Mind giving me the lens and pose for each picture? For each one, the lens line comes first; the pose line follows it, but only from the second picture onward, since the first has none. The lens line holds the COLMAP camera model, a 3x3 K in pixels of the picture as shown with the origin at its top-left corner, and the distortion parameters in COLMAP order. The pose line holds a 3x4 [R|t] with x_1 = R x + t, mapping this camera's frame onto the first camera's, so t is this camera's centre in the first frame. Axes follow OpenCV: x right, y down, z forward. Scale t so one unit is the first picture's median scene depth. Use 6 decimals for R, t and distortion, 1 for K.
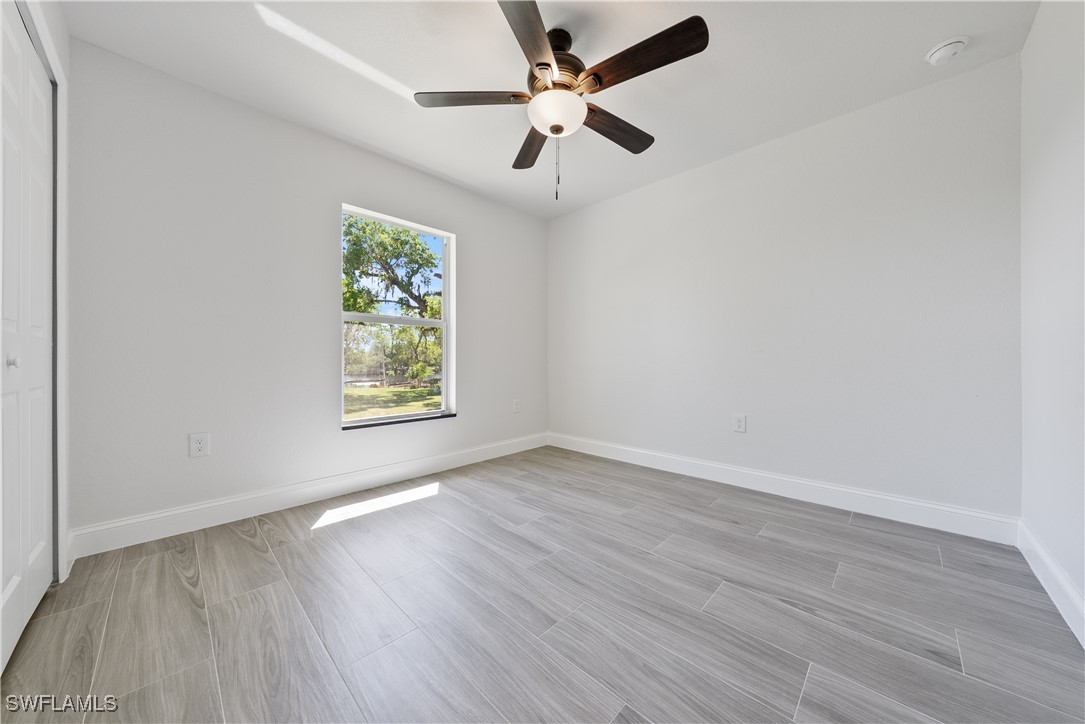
lens RADIAL K [[369.2, 0, 544.3], [0, 369.2, 361.0], [0, 0, 1]] dist [-0.004106, 0.000171]
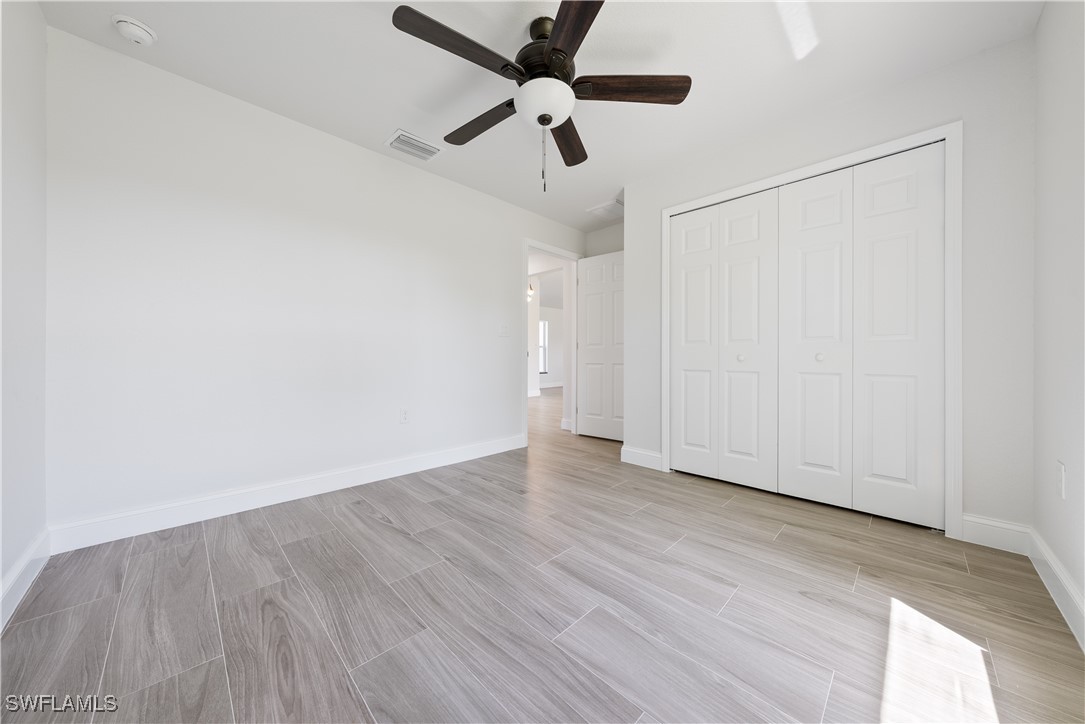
lens RADIAL K [[369.2, 0, 544.3], [0, 369.2, 361.0], [0, 0, 1]] dist [-0.004106, 0.000171]
pose [[-0.999915, -0.000748, 0.013014, 0.020534], [-0.000585, 0.999922, 0.012509, -0.001492], [-0.013023, 0.012500, -0.999837, 1.906015]]
